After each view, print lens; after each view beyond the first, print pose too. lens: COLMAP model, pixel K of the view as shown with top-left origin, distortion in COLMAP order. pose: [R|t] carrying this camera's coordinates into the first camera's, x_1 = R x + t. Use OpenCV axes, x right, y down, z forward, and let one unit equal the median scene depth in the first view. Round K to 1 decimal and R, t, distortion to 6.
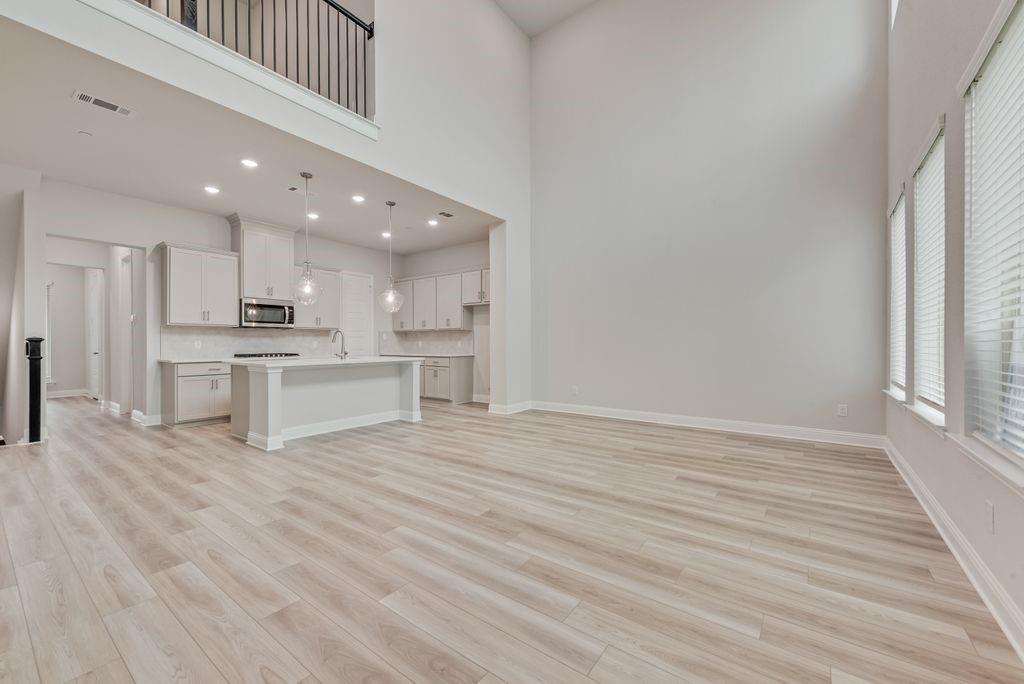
lens RADIAL K [[404.2, 0, 513.8], [0, 404.2, 344.3], [0, 0, 1]] dist [0.015857, -0.004324]
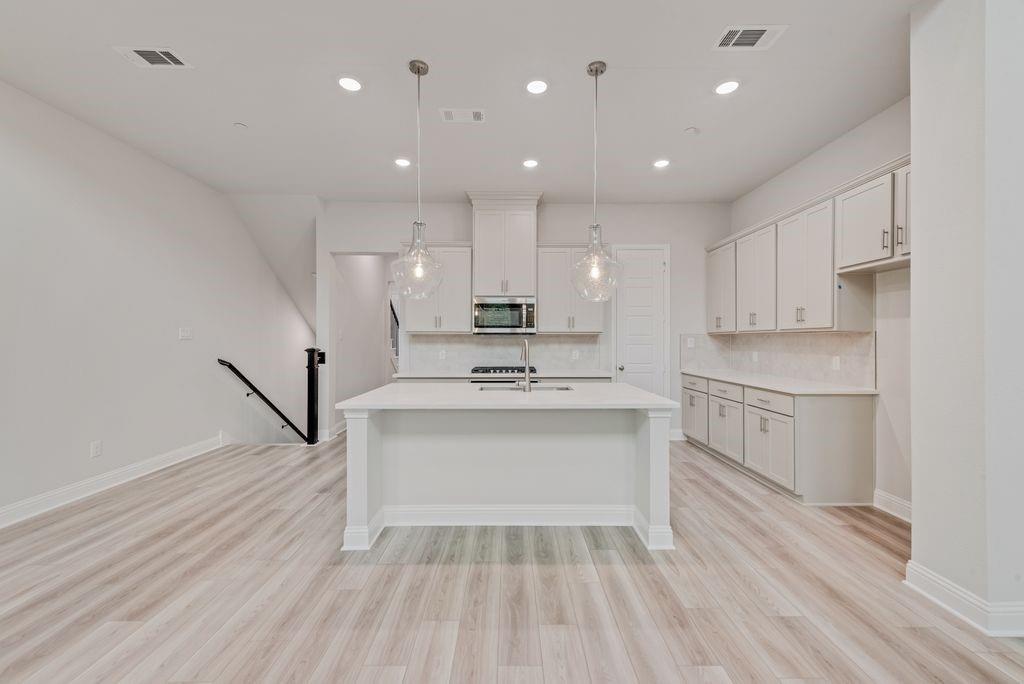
lens RADIAL K [[404.2, 0, 511.7], [0, 404.2, 337.1], [0, 0, 1]] dist [0.015857, -0.004324]
pose [[0.600407, -0.003417, -0.799687, 0.012153], [-0.004193, 0.999964, -0.007421, -0.032327], [0.799684, 0.007809, 0.600371, 0.616588]]
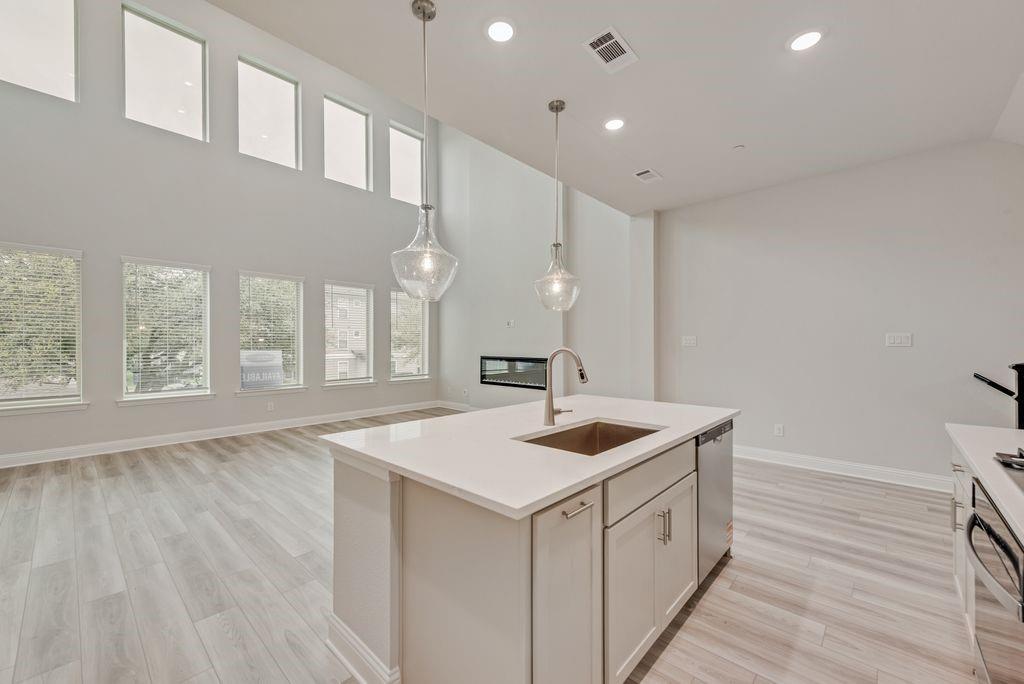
lens RADIAL K [[404.2, 0, 518.0], [0, 404.2, 345.9], [0, 0, 1]] dist [0.015857, -0.004324]
pose [[-0.995062, 0.003183, 0.099200, -0.410833], [0.003763, 0.999977, 0.005660, -0.037405], [-0.099180, 0.006005, -0.995051, 1.315805]]
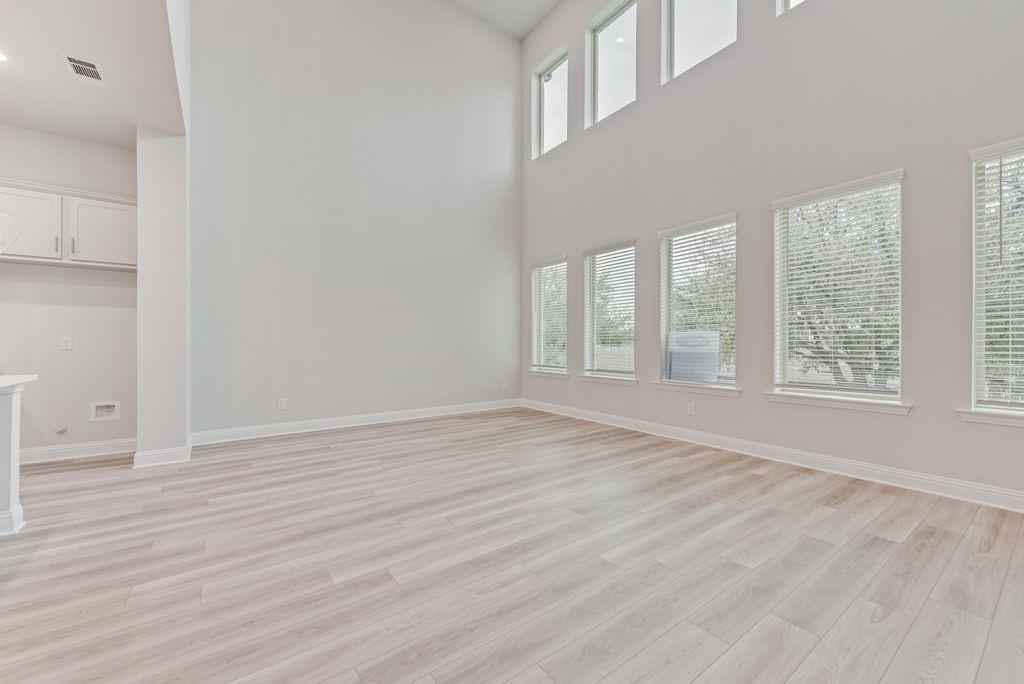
lens RADIAL K [[404.2, 0, 514.5], [0, 404.2, 341.3], [0, 0, 1]] dist [0.015857, -0.004324]
pose [[0.297834, 0.004308, 0.954608, -0.493374], [0.001973, 0.999985, -0.005128, 0.000777], [-0.954615, 0.003410, 0.297821, 0.395294]]
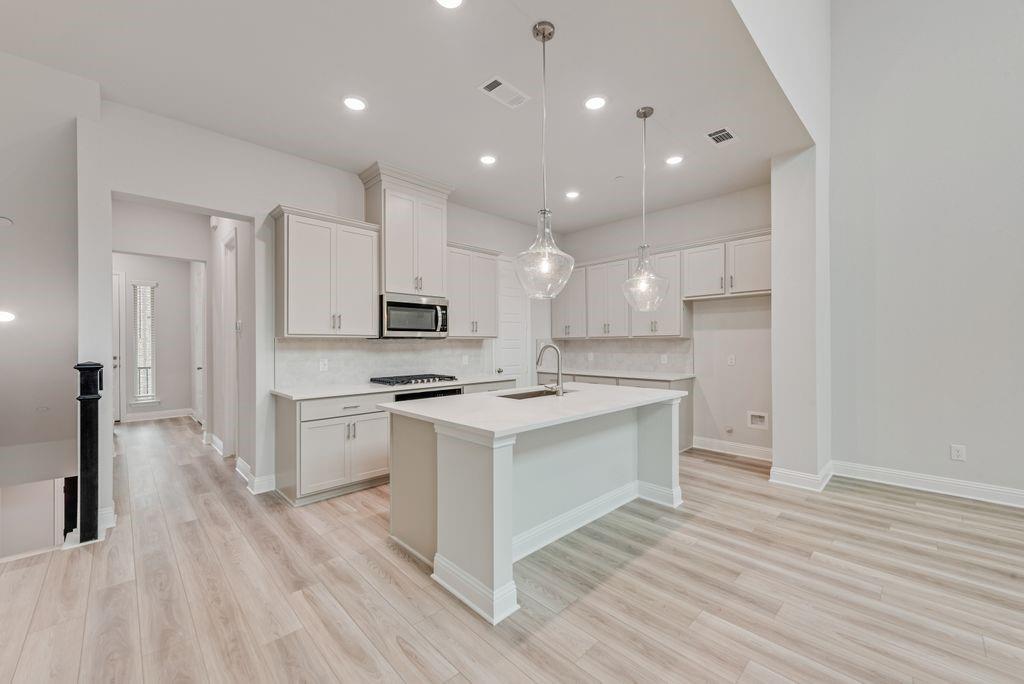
lens RADIAL K [[404.2, 0, 511.9], [0, 404.2, 343.4], [0, 0, 1]] dist [0.015857, -0.004324]
pose [[0.986479, -0.002876, -0.163864, -0.376298], [0.002338, 0.999991, -0.003472, -0.032851], [0.163873, 0.003042, 0.986477, 0.412305]]
